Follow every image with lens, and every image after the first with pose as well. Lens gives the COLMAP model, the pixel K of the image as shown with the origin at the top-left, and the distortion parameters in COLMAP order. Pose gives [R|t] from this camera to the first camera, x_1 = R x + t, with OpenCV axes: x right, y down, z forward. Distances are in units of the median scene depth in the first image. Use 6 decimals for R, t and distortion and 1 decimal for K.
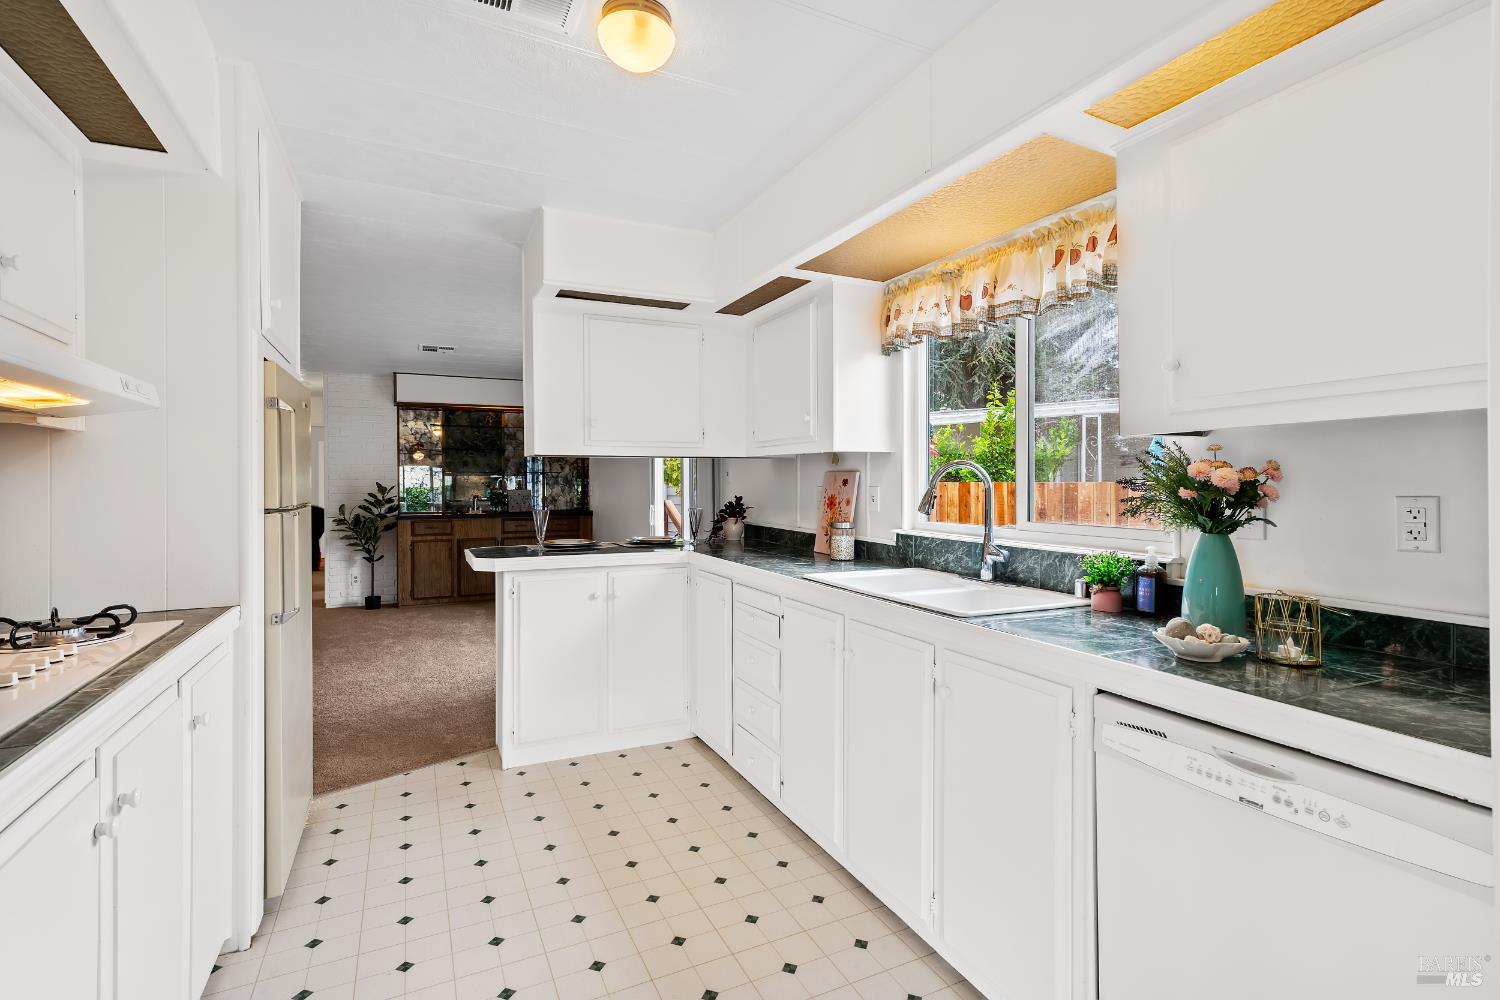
lens RADIAL K [[705.0, 0, 691.9], [0, 705.0, 487.5], [0, 0, 1]] dist [0.098262, -0.000005]
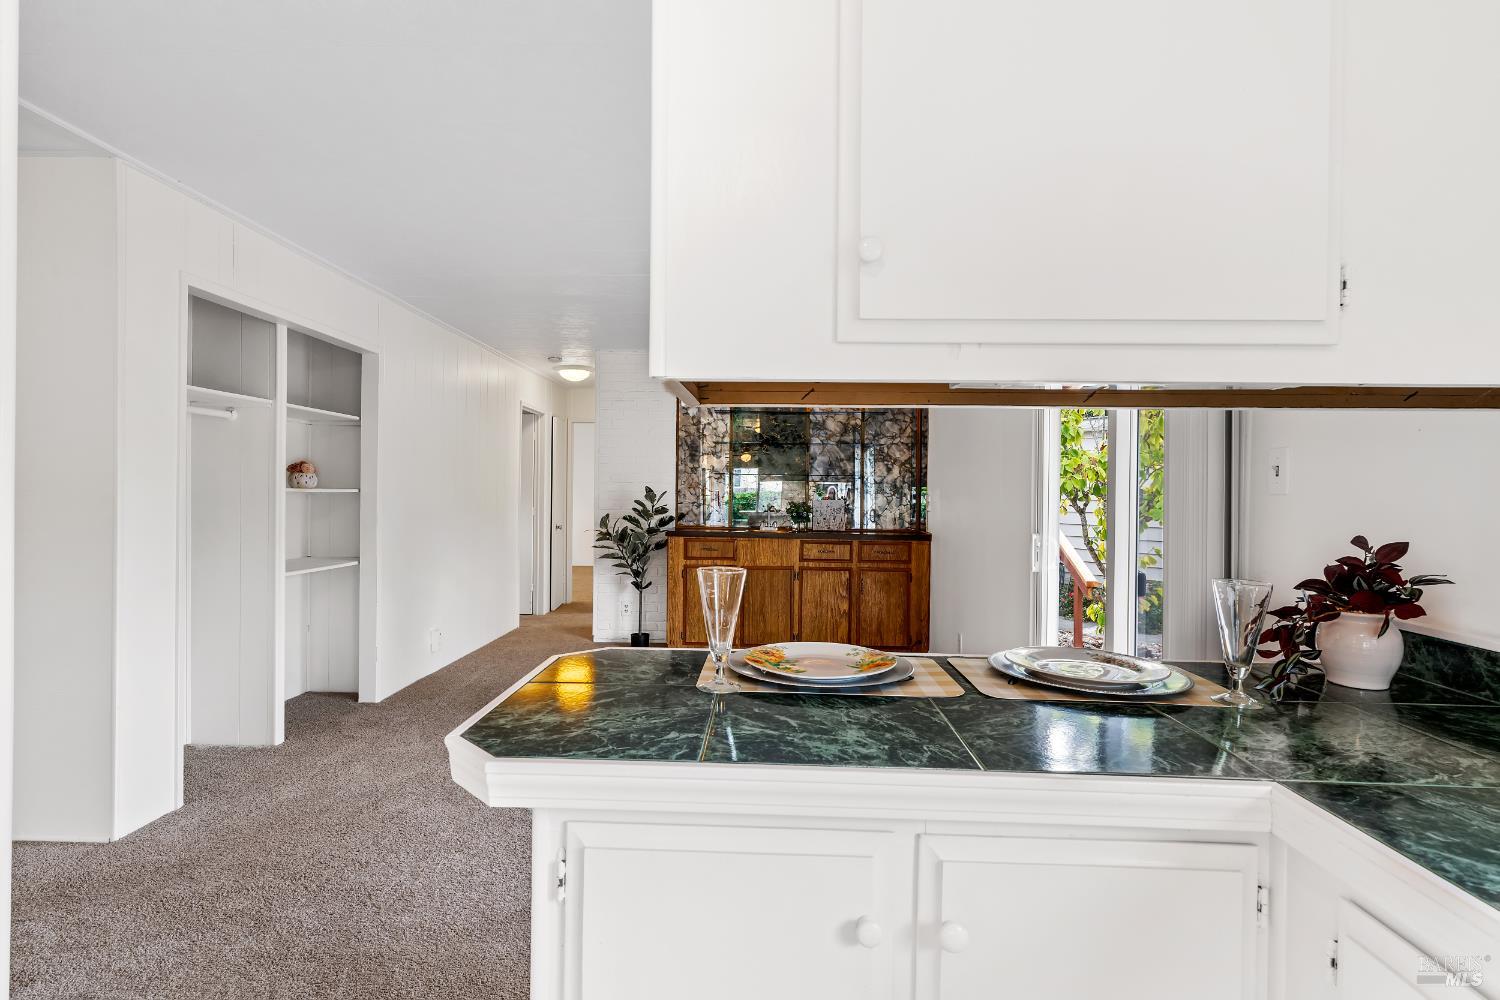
lens RADIAL K [[721.6, 0, 750.0], [0, 721.6, 500.0], [0, 0, 1]] dist [0.000523, 0.000174]
pose [[0.919699, 0.021530, -0.392034, -0.033206], [-0.019956, 0.999768, 0.008089, -0.001055], [0.392117, 0.000384, 0.919915, 0.327437]]
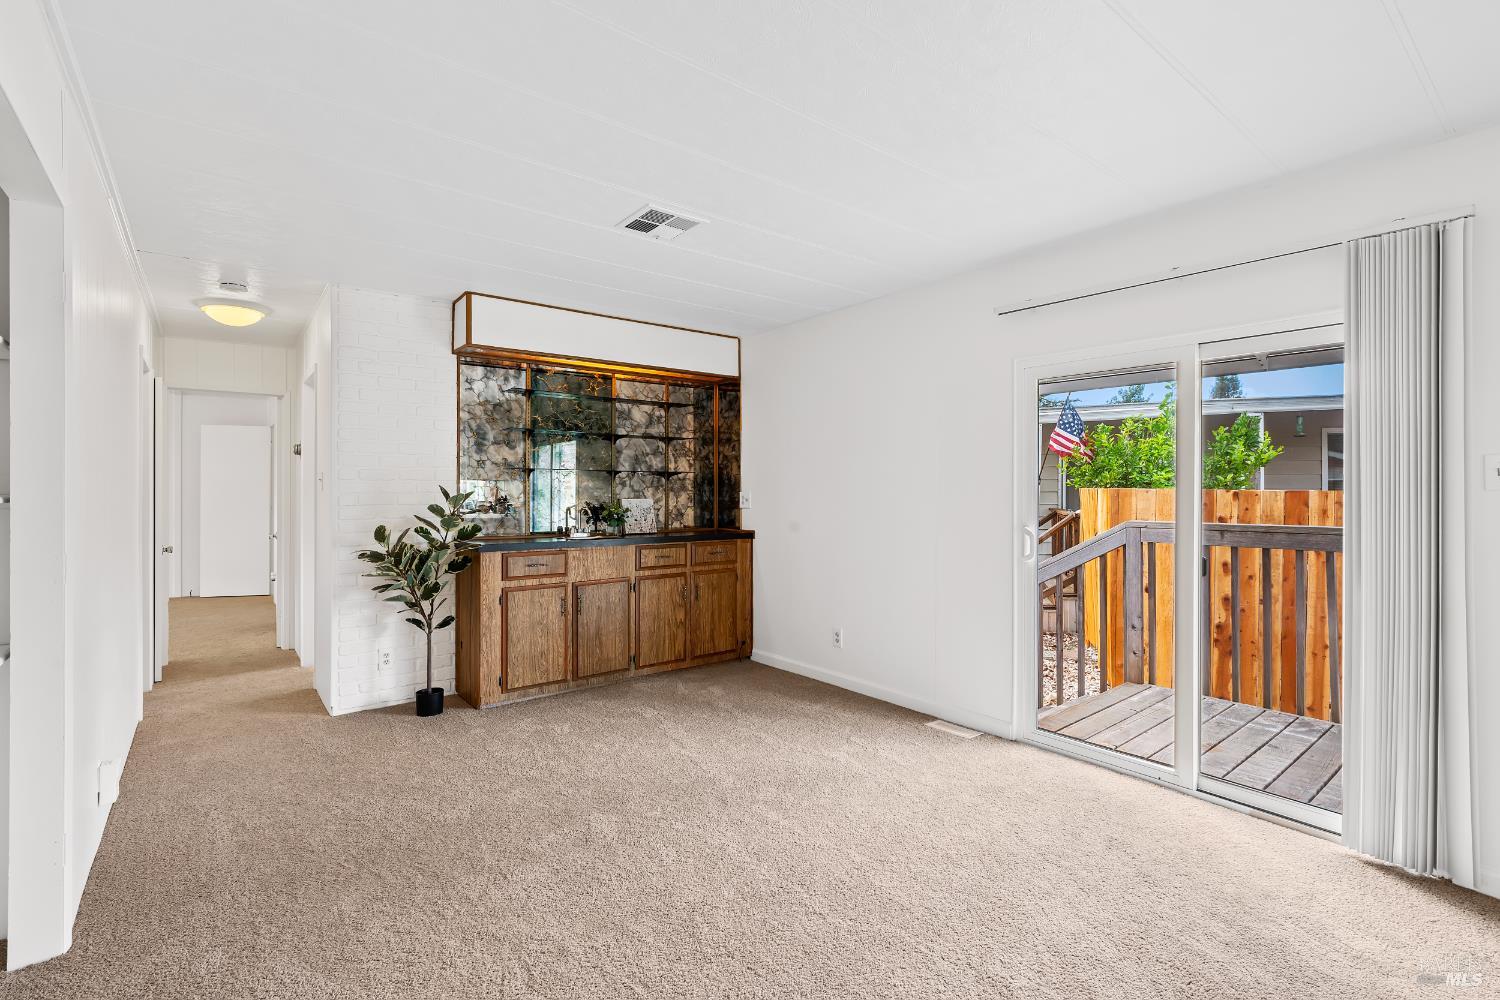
lens RADIAL K [[683.4, 0, 752.8], [0, 683.4, 495.0], [0, 0, 1]] dist [-0.001662, 0.000073]
pose [[0.959210, 0.003694, 0.282670, -0.348552], [-0.004031, 0.999992, 0.000611, -0.001017], [-0.282665, -0.001726, 0.959217, 0.416671]]
